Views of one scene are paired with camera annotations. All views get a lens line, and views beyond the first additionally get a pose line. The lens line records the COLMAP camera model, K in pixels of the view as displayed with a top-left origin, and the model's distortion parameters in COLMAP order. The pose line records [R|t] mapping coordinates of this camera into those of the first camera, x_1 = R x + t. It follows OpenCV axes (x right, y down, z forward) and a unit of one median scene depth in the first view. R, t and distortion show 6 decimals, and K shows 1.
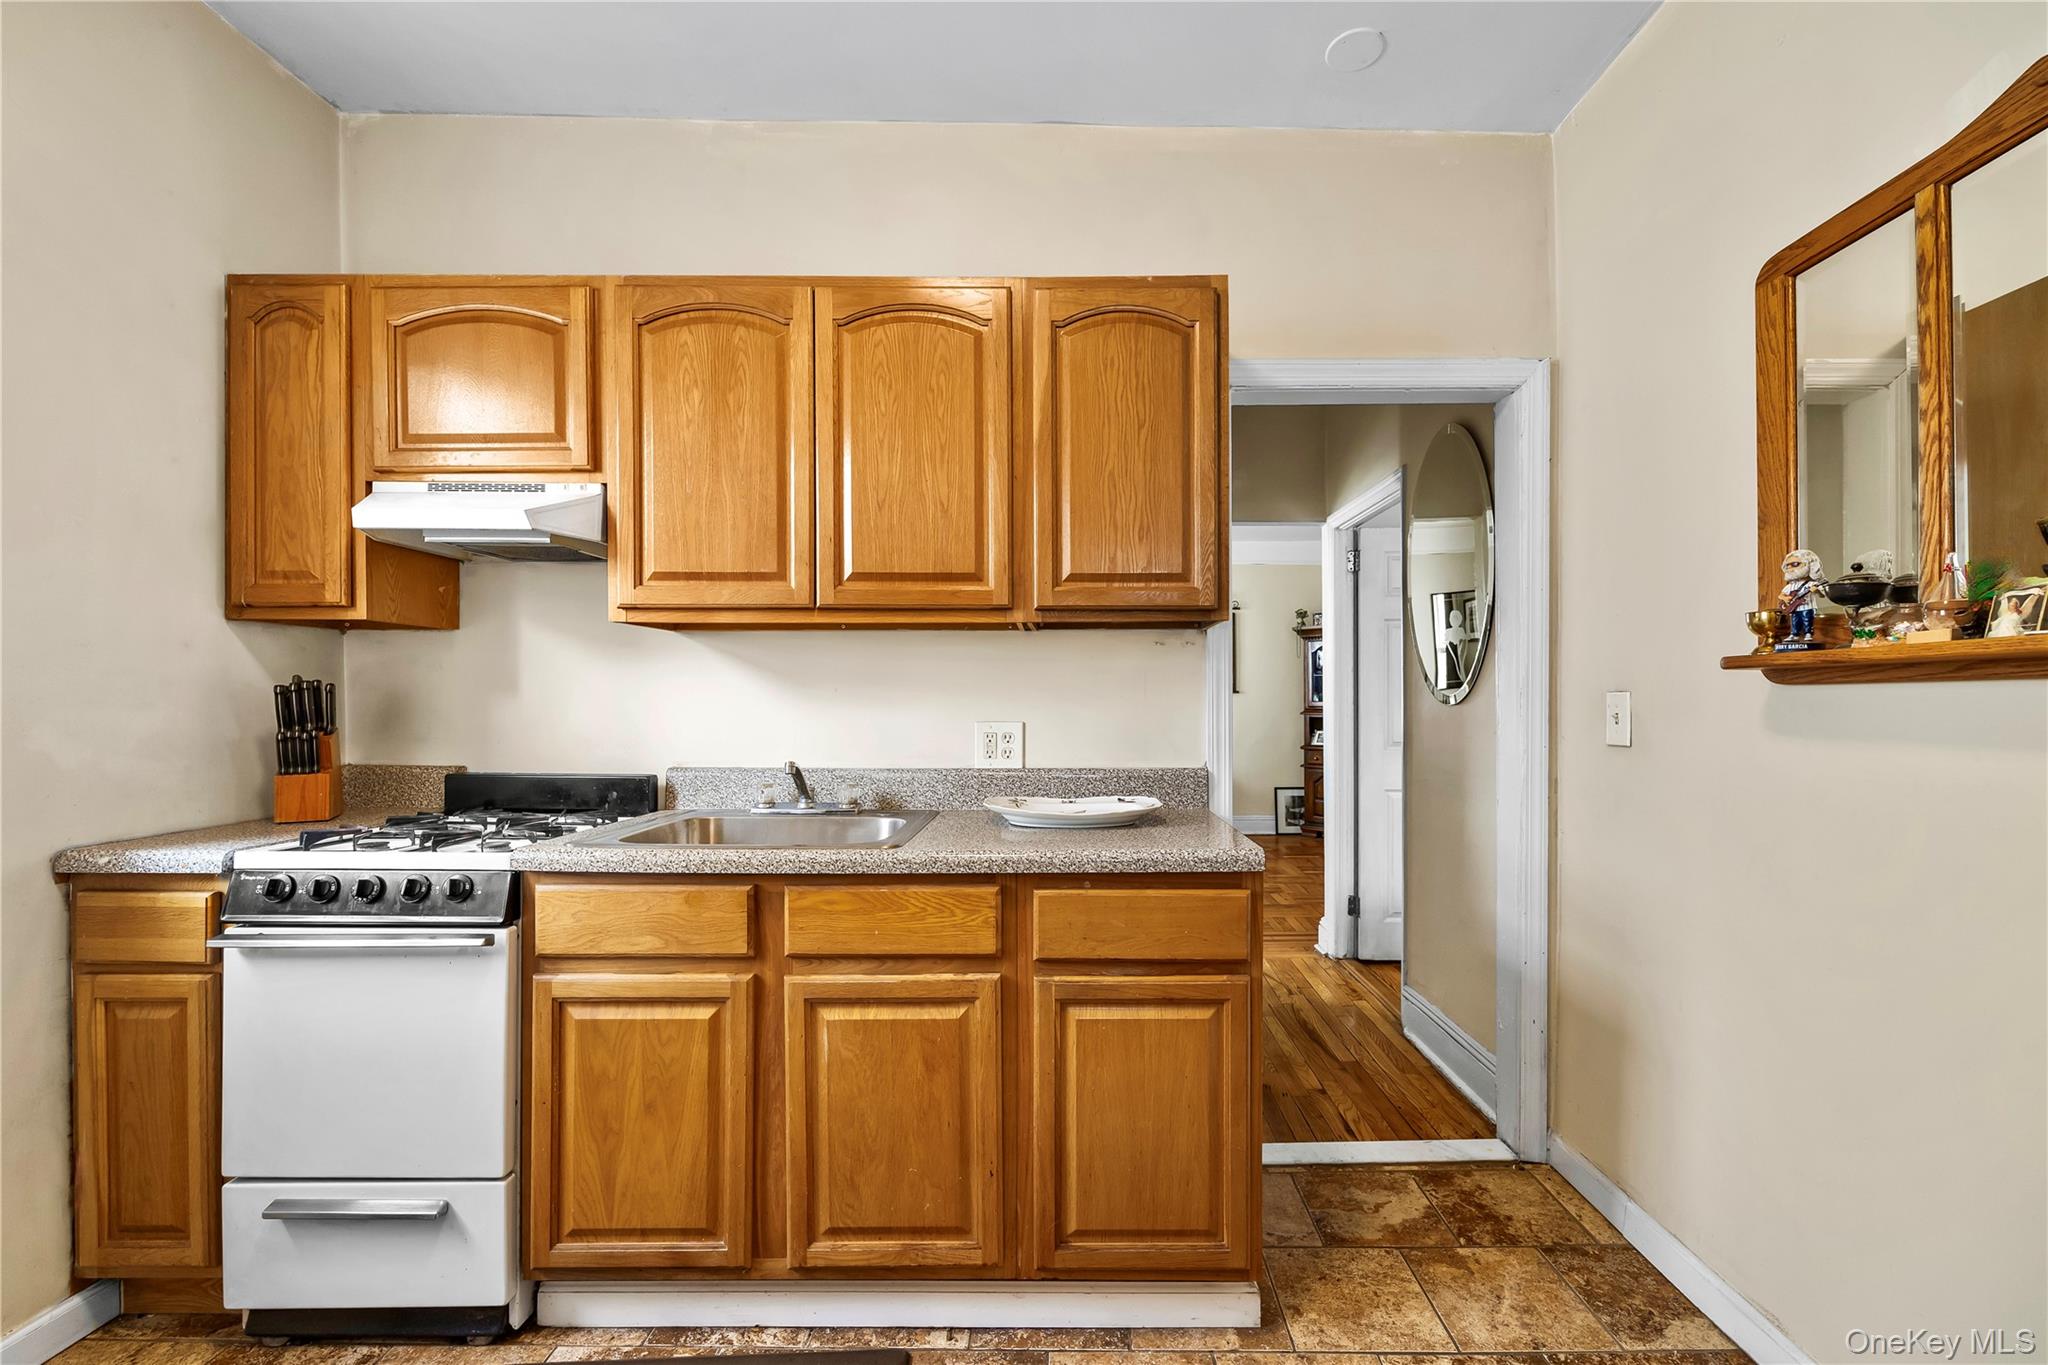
lens RADIAL K [[887.1, 0, 1025.6], [0, 887.1, 703.7], [0, 0, 1]] dist [-0.003636, 0.000017]
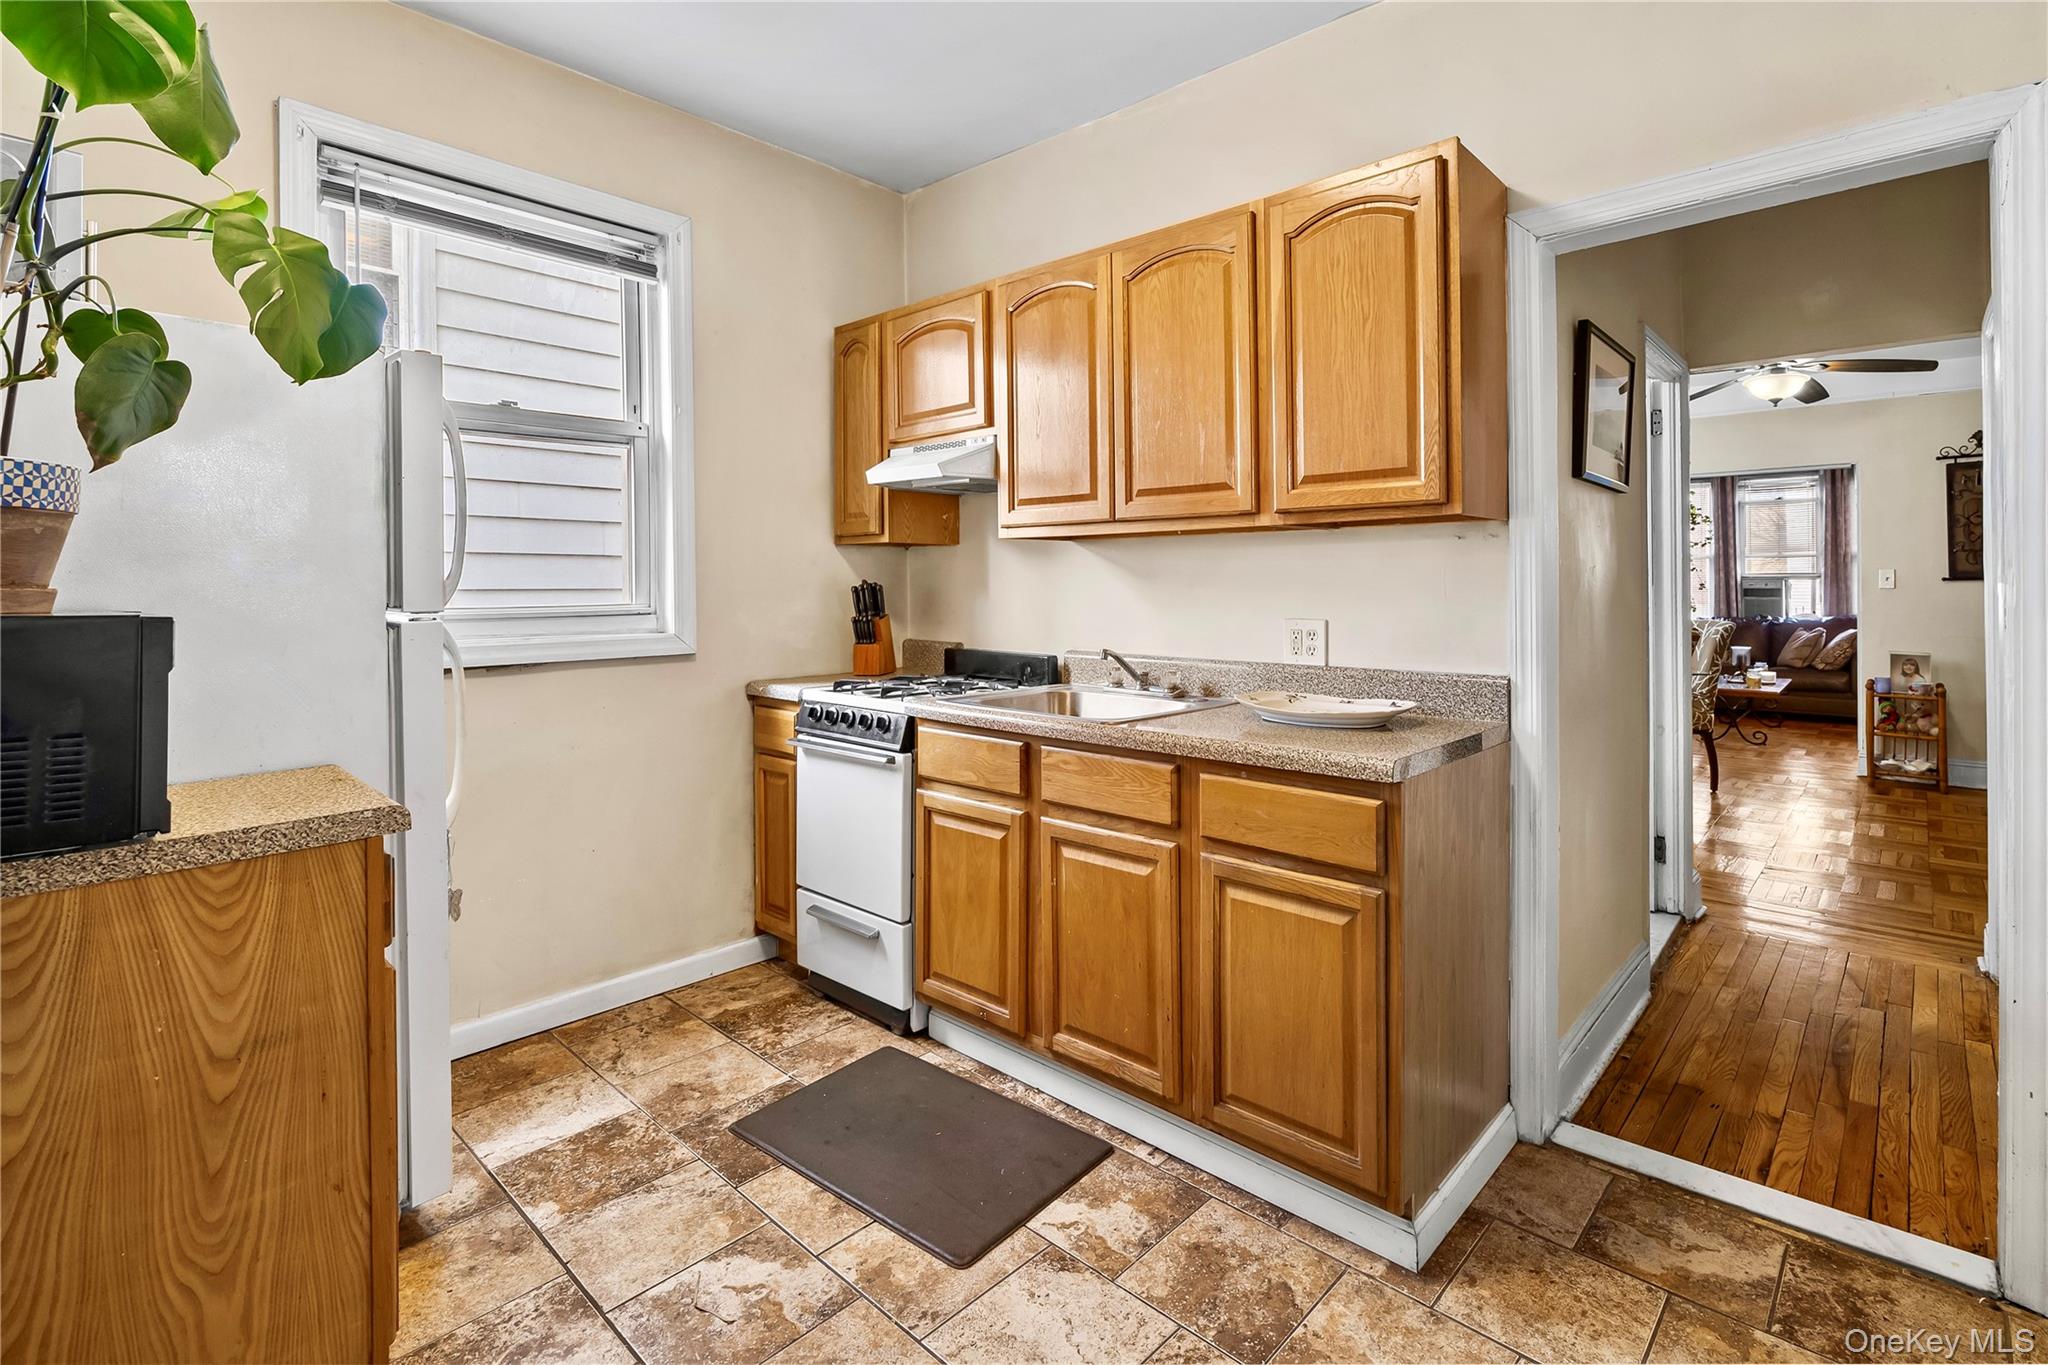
lens RADIAL K [[944.1, 0, 1078.9], [0, 944.1, 591.7], [0, 0, 1]] dist [0.002563, 0.000745]
pose [[0.752784, 0.001856, -0.658265, 0.633233], [-0.000392, 0.999997, 0.002371, -0.018255], [0.658267, -0.001527, 0.752783, 0.012176]]
